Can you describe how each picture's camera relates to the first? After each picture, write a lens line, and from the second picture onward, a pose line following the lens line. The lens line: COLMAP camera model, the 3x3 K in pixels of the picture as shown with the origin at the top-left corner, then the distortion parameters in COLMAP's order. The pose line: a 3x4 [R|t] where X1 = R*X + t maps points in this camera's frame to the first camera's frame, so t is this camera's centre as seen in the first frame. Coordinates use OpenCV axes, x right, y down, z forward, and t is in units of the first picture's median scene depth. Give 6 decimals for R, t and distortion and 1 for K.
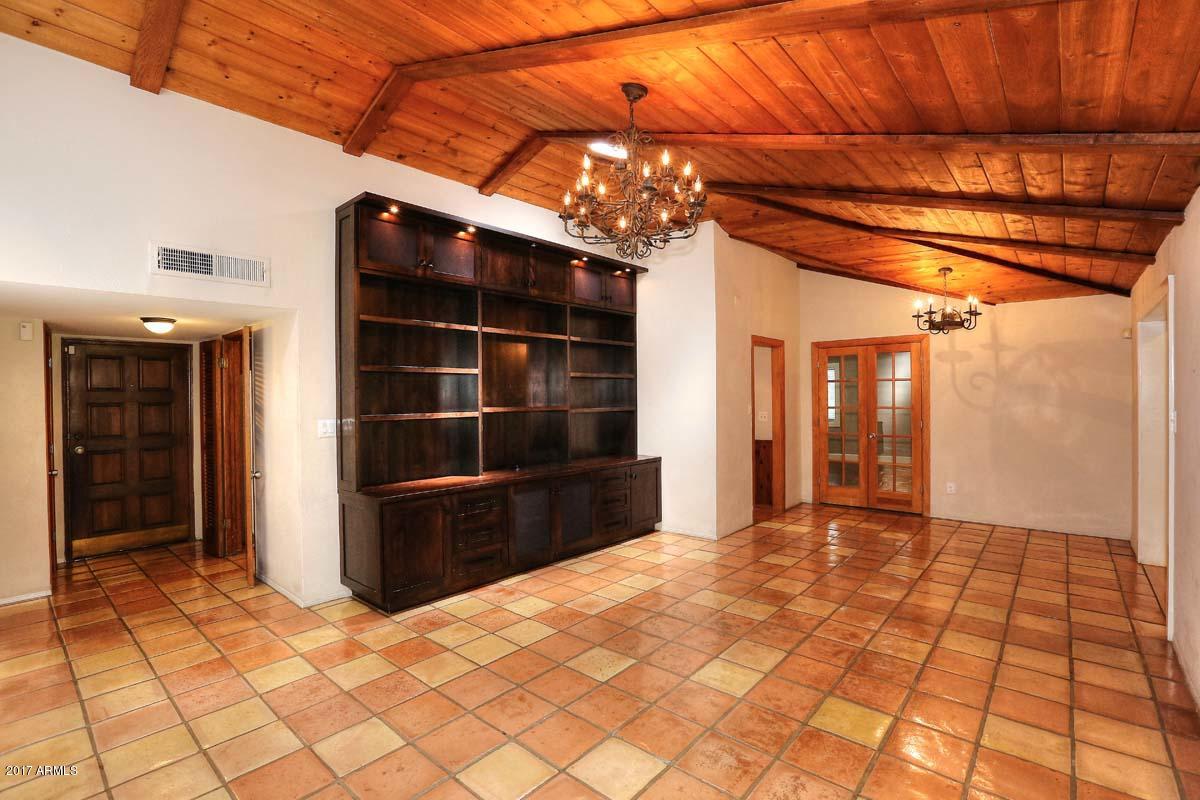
lens RADIAL K [[539.7, 0, 597.0], [0, 539.7, 399.6], [0, 0, 1]] dist [-0.023413, 0.001015]
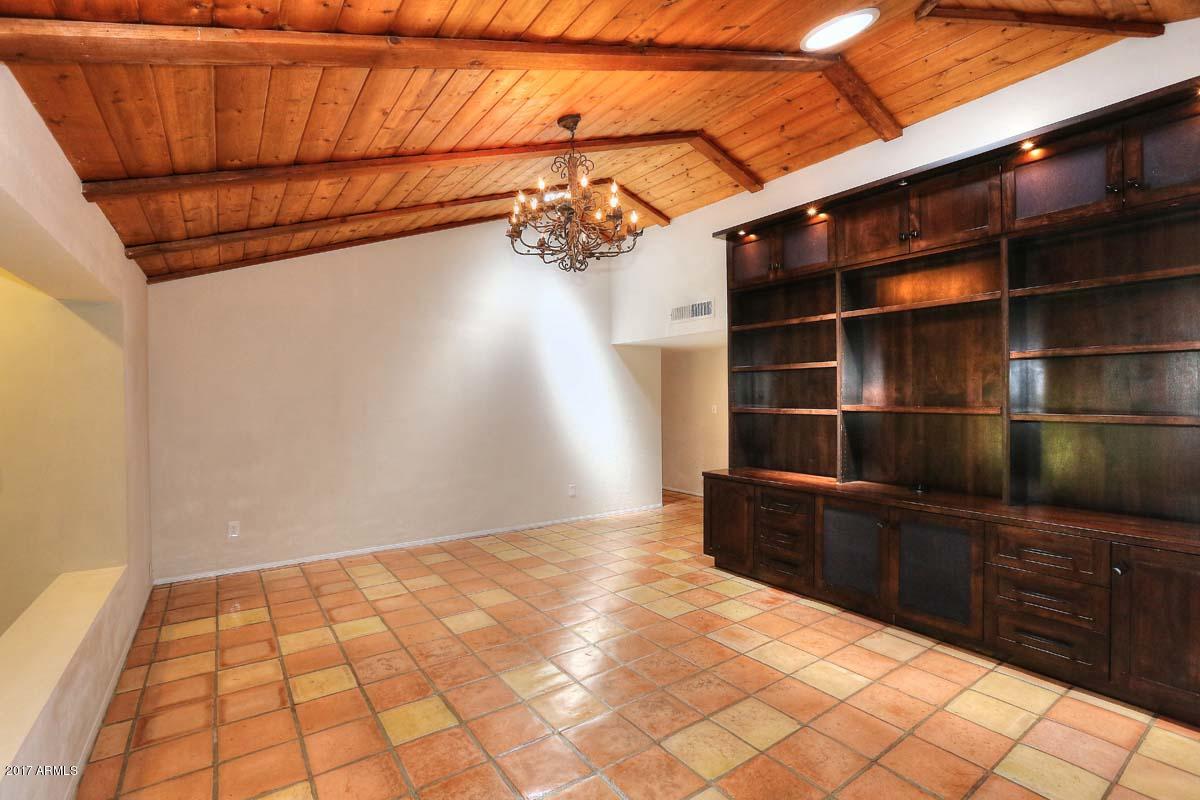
lens RADIAL K [[539.7, 0, 595.9], [0, 539.7, 399.0], [0, 0, 1]] dist [-0.023413, 0.001015]
pose [[-0.208148, 0.021083, -0.977870, 0.764450], [0.004476, 0.999778, 0.020603, -0.015717], [0.978087, -0.000088, -0.208196, 0.845366]]
